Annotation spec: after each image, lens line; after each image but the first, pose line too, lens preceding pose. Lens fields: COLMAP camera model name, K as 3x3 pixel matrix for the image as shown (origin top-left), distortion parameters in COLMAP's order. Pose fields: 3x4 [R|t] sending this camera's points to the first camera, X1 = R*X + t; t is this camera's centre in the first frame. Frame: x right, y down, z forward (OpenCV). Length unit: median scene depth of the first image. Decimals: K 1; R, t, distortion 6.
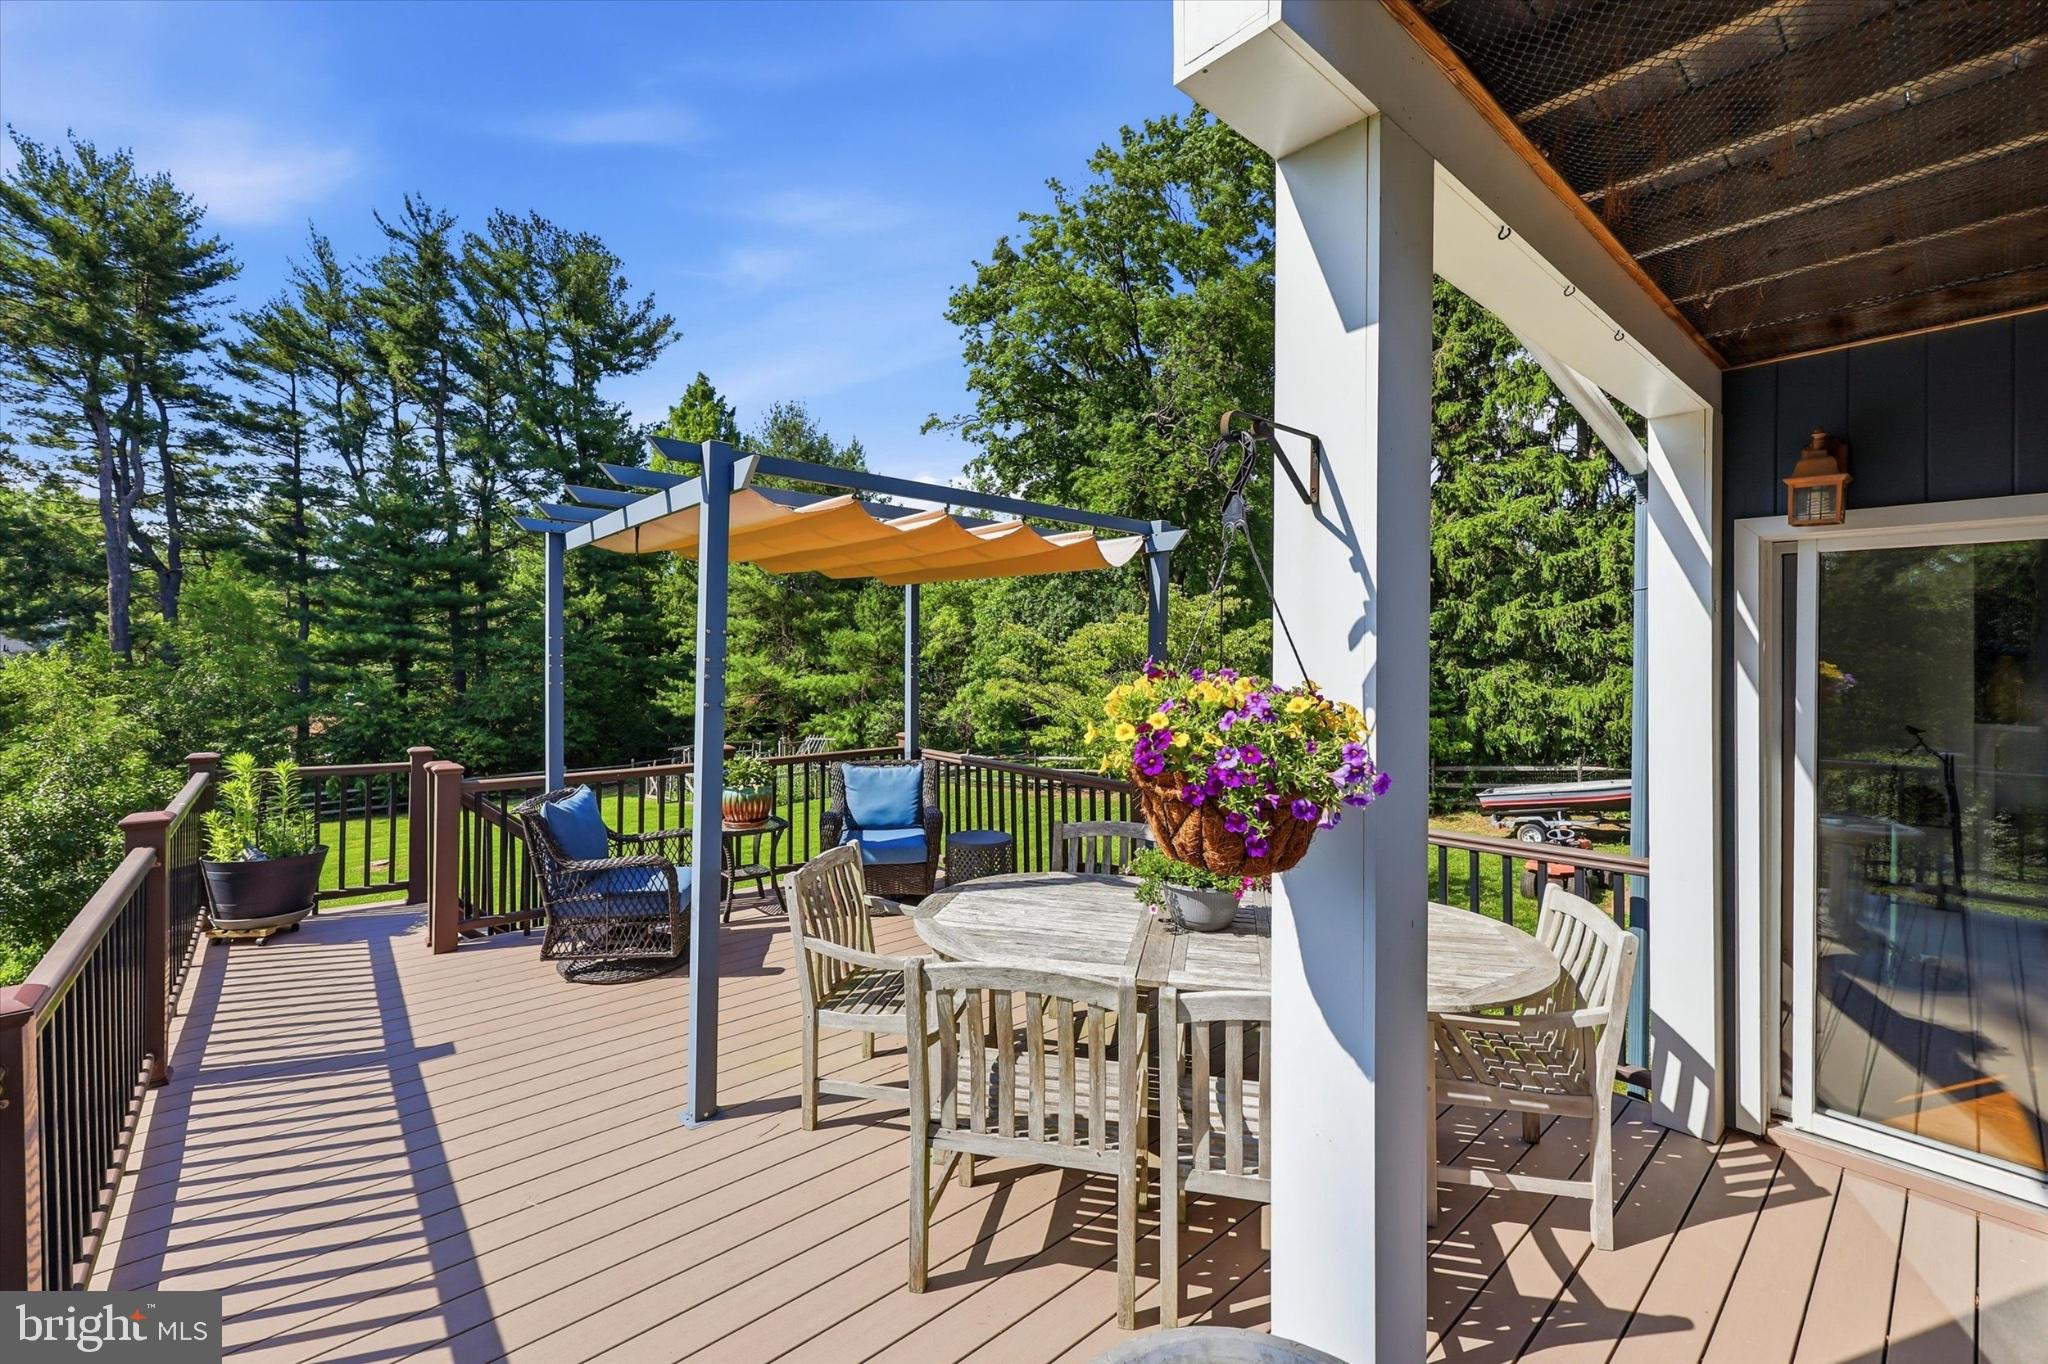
lens RADIAL K [[841.0, 0, 1033.0], [0, 841.0, 648.4], [0, 0, 1]] dist [-0.003389, -0.000918]
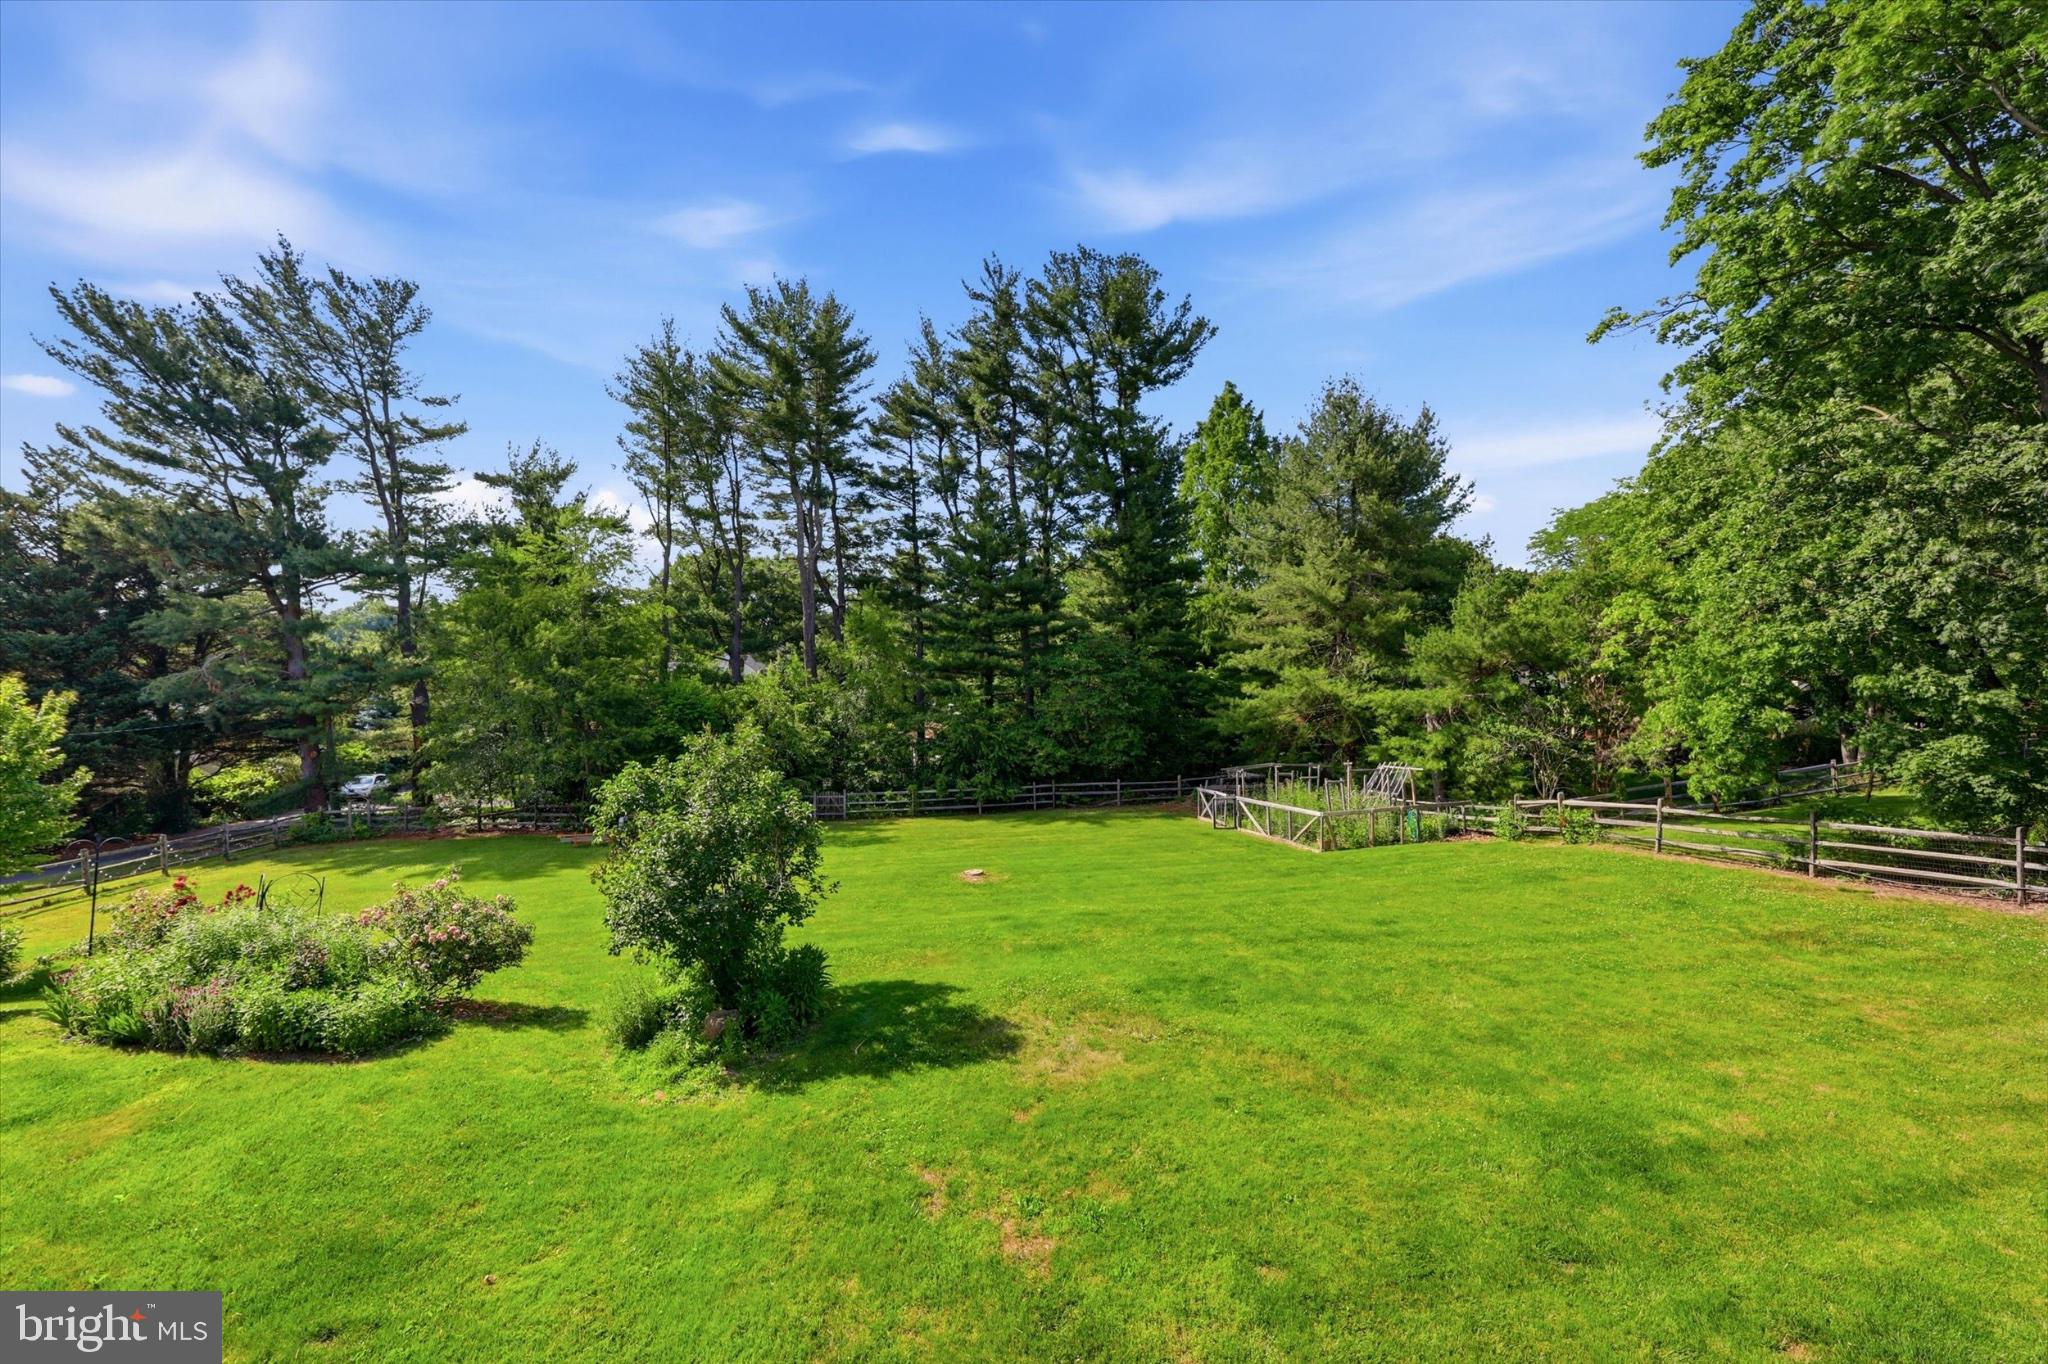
lens RADIAL K [[841.0, 0, 1034.1], [0, 841.0, 663.2], [0, 0, 1]] dist [-0.003389, -0.000918]
pose [[0.832867, -0.014953, -0.553271, -0.075952], [0.014397, 0.999882, -0.005350, 0.004296], [0.553286, -0.003509, 0.832984, 0.096253]]
